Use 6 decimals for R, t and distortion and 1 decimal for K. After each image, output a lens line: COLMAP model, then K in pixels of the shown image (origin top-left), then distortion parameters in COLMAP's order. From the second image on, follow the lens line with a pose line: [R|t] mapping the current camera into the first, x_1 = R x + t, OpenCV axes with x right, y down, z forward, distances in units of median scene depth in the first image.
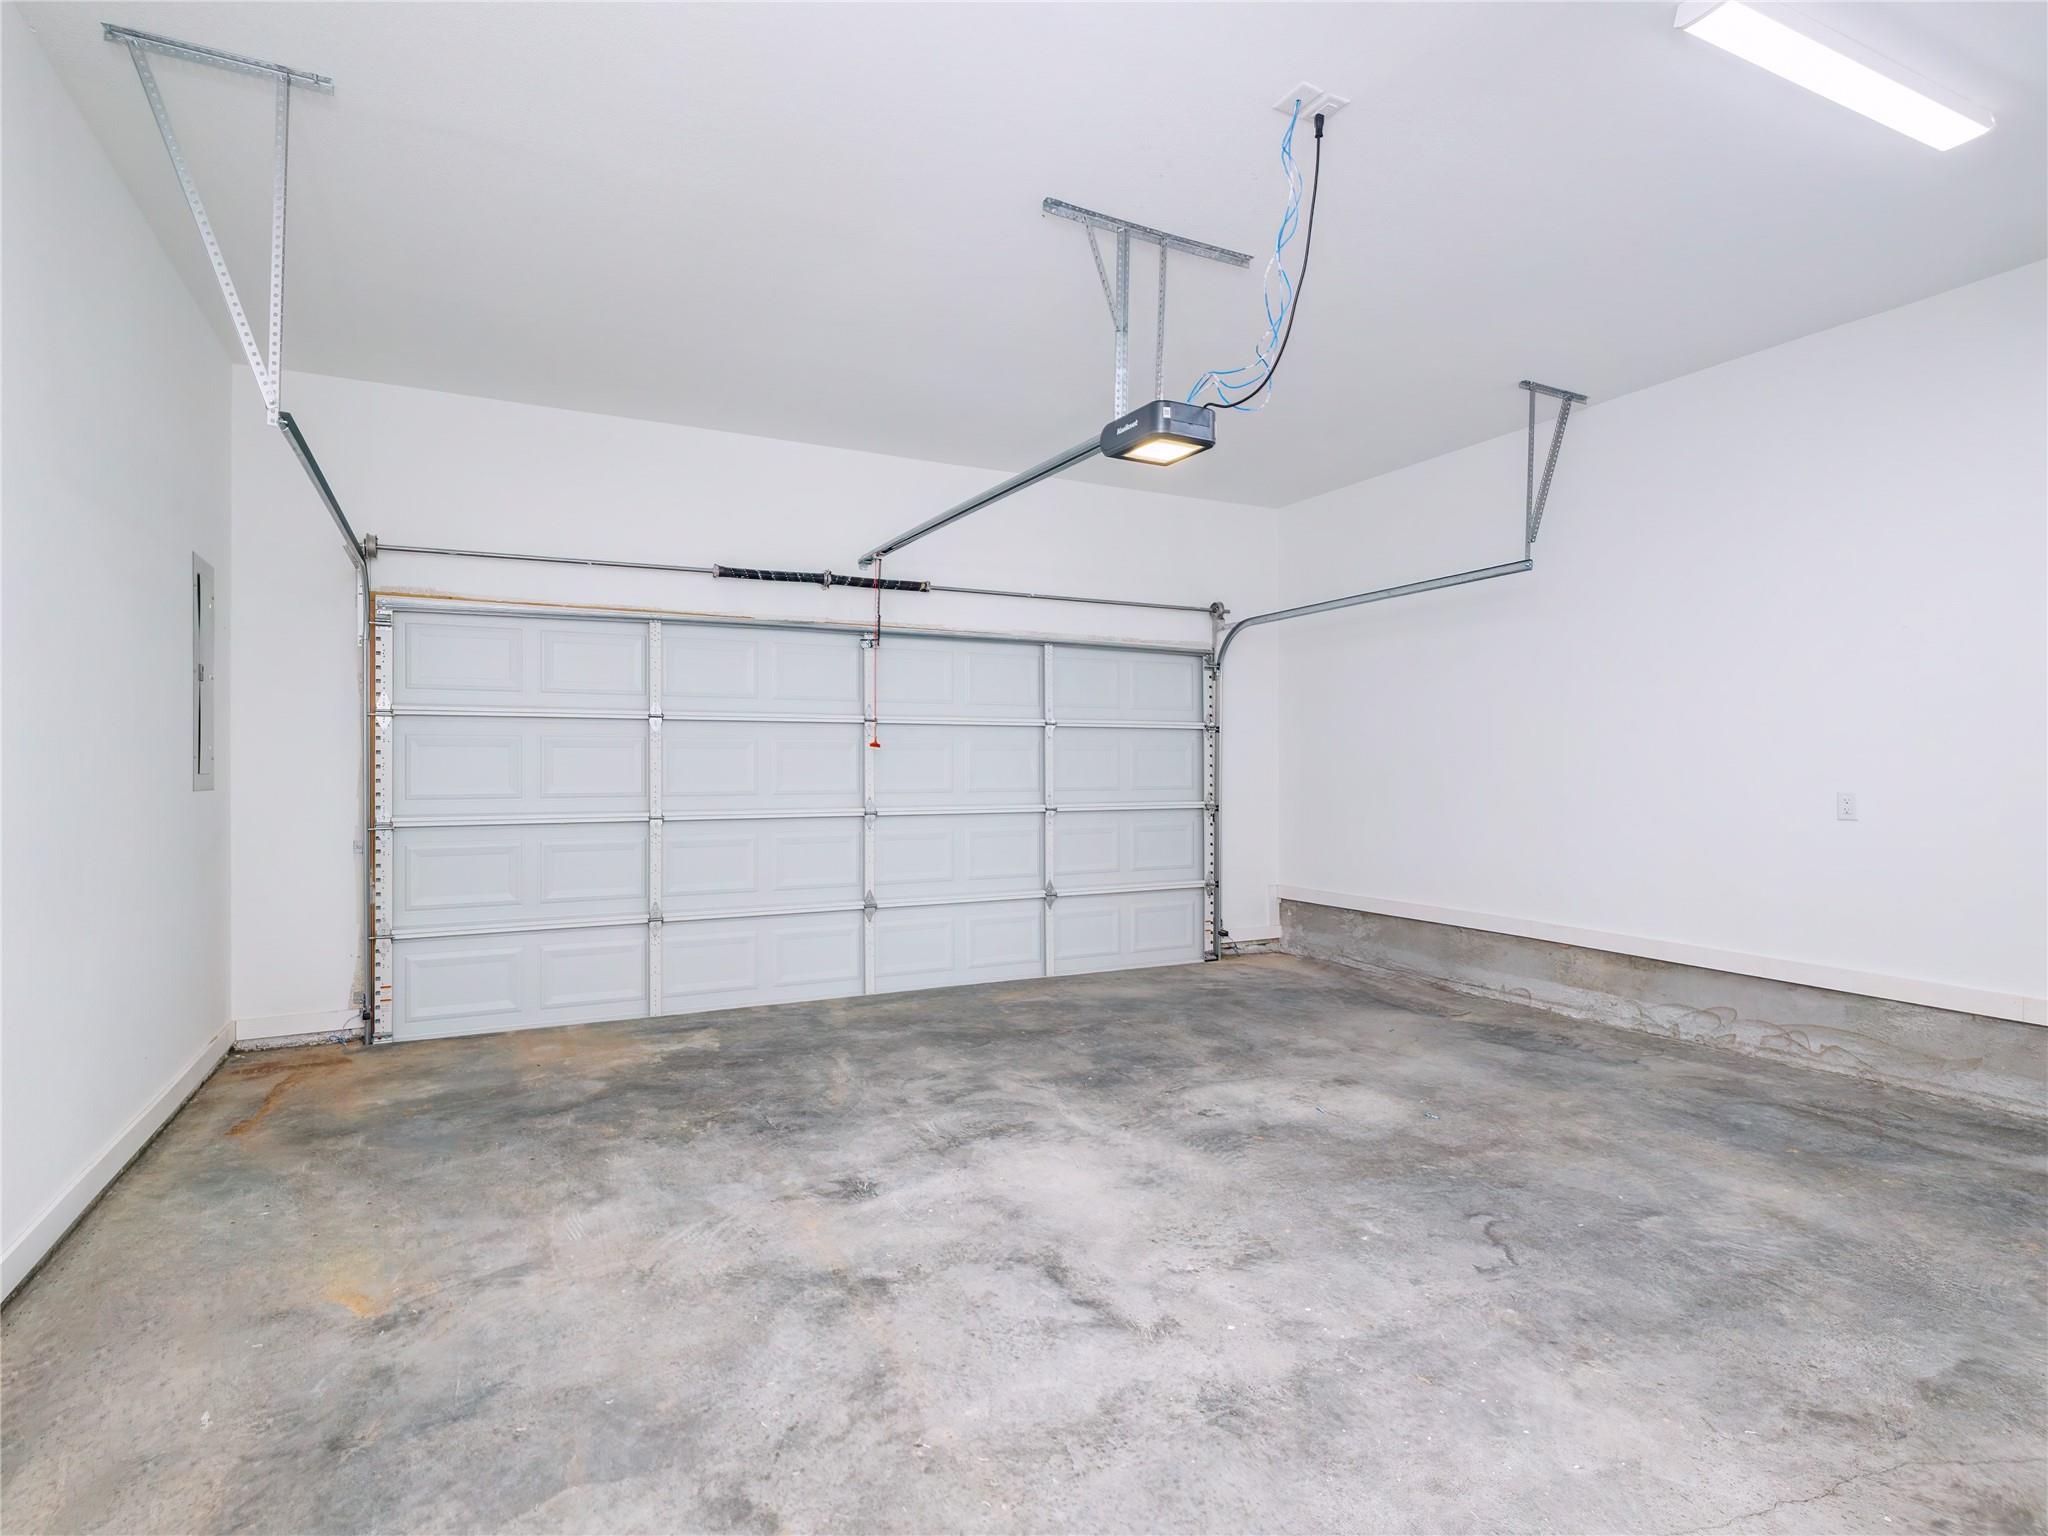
lens RADIAL K [[1046.7, 0, 966.0], [0, 1046.7, 767.9], [0, 0, 1]] dist [0.003794, -0.000474]
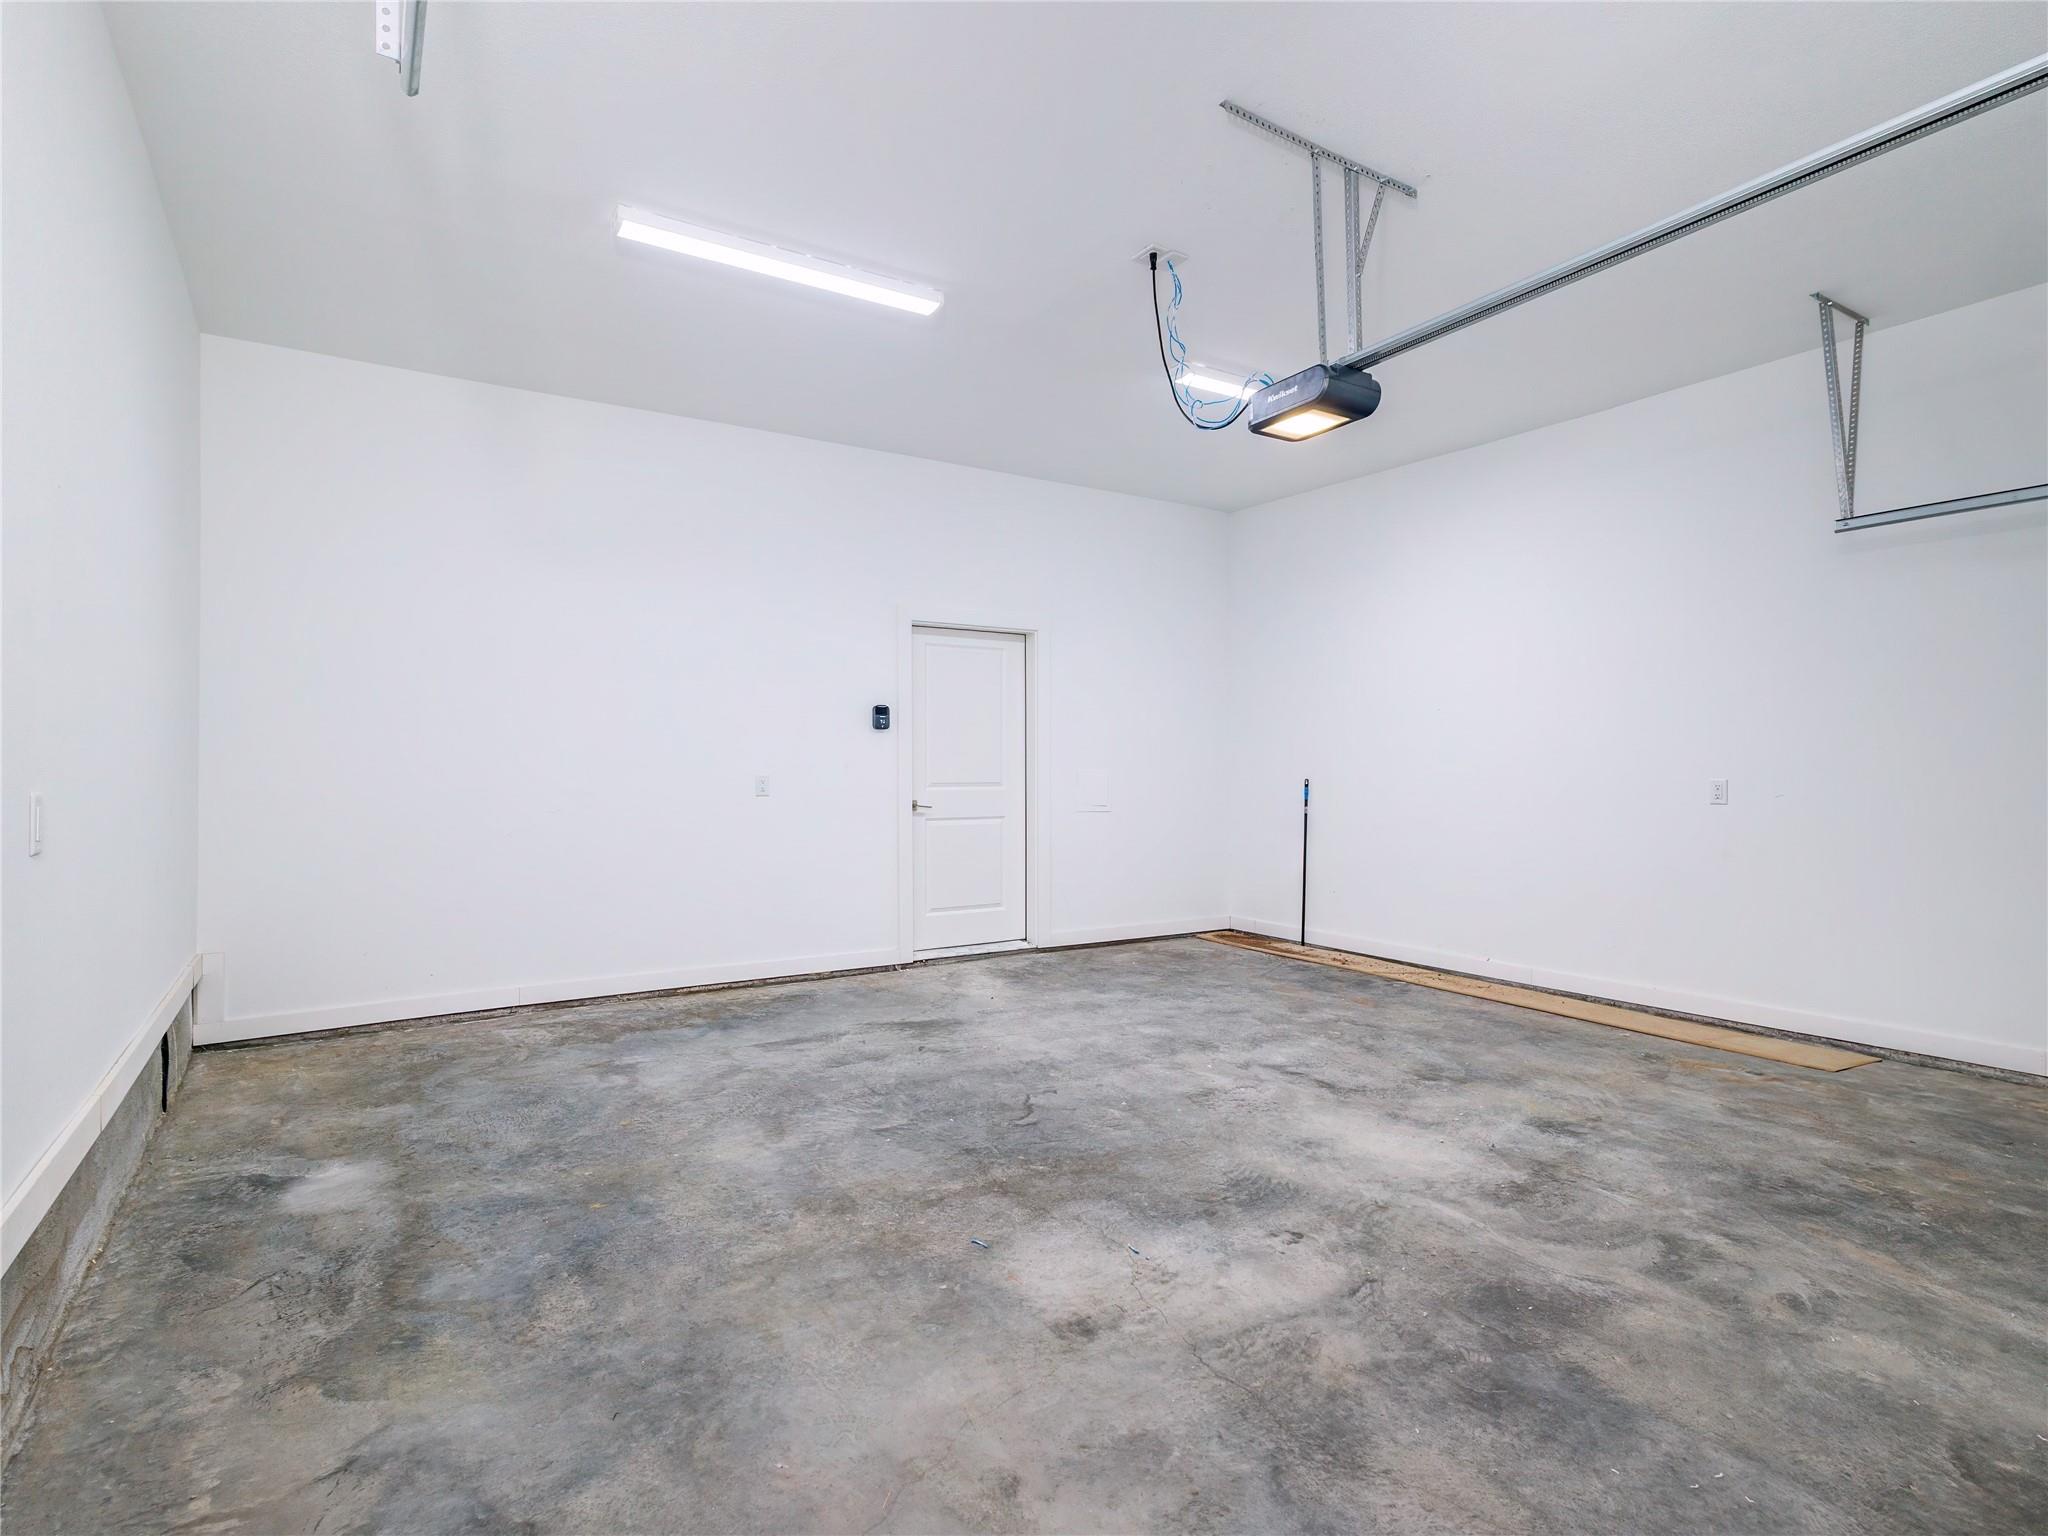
lens RADIAL K [[1046.7, 0, 966.0], [0, 1046.7, 767.9], [0, 0, 1]] dist [0.003794, -0.000474]
pose [[-0.995064, 0.001154, -0.099224, 0.582228], [0.001821, 0.999976, -0.006631, 0.018788], [0.099214, -0.006779, -0.995043, 1.891516]]
